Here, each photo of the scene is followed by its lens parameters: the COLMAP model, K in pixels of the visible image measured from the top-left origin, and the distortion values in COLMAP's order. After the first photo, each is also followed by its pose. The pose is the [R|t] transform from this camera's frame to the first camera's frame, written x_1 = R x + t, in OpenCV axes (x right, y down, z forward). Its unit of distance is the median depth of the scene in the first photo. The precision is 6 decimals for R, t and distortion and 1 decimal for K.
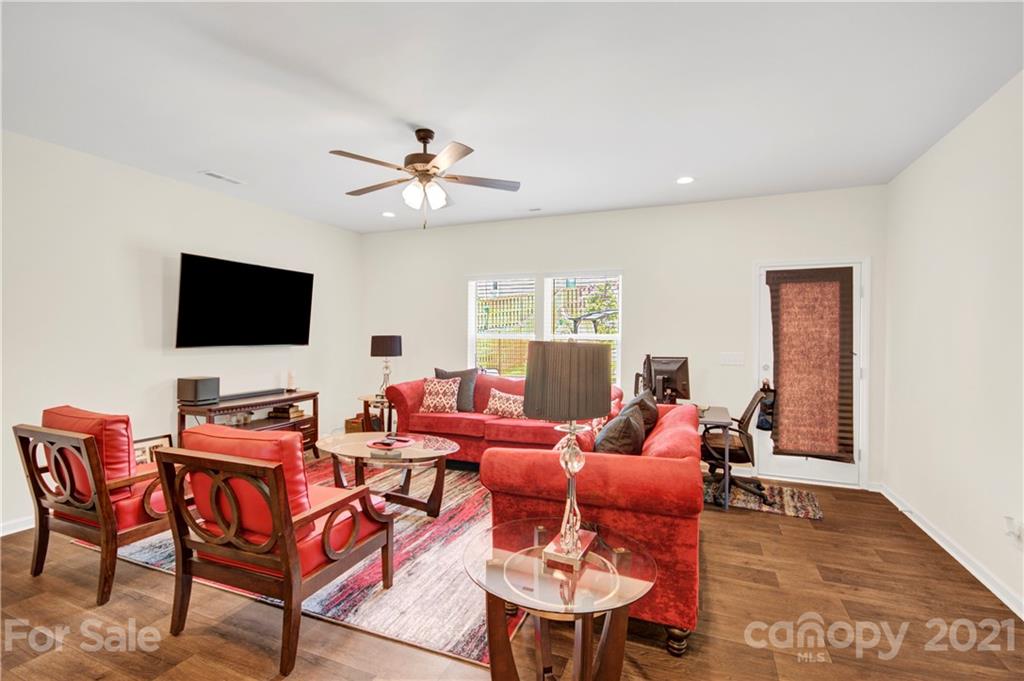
lens RADIAL K [[464.3, 0, 512.8], [0, 464.3, 335.9], [0, 0, 1]] dist [-0.000866, -0.002575]
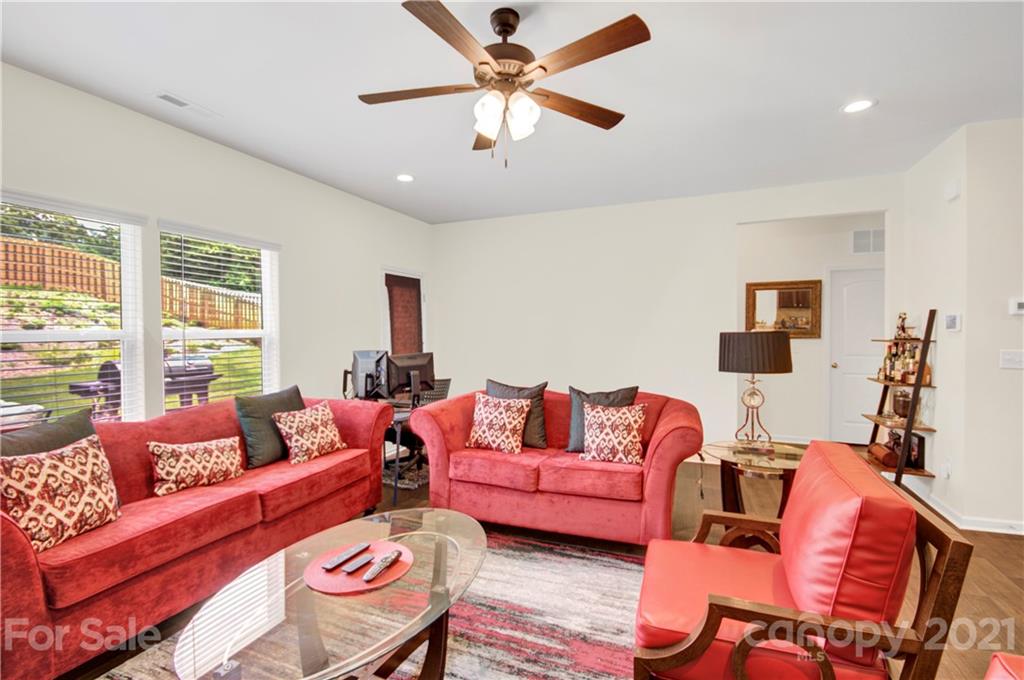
lens RADIAL K [[464.3, 0, 512.0], [0, 464.3, 341.0], [0, 0, 1]] dist [-0.000866, -0.002575]
pose [[-0.013995, -0.027572, 0.999522, -0.618809], [0.003265, 0.999613, 0.027621, -0.004919], [-0.999897, 0.003650, -0.013900, 0.738489]]
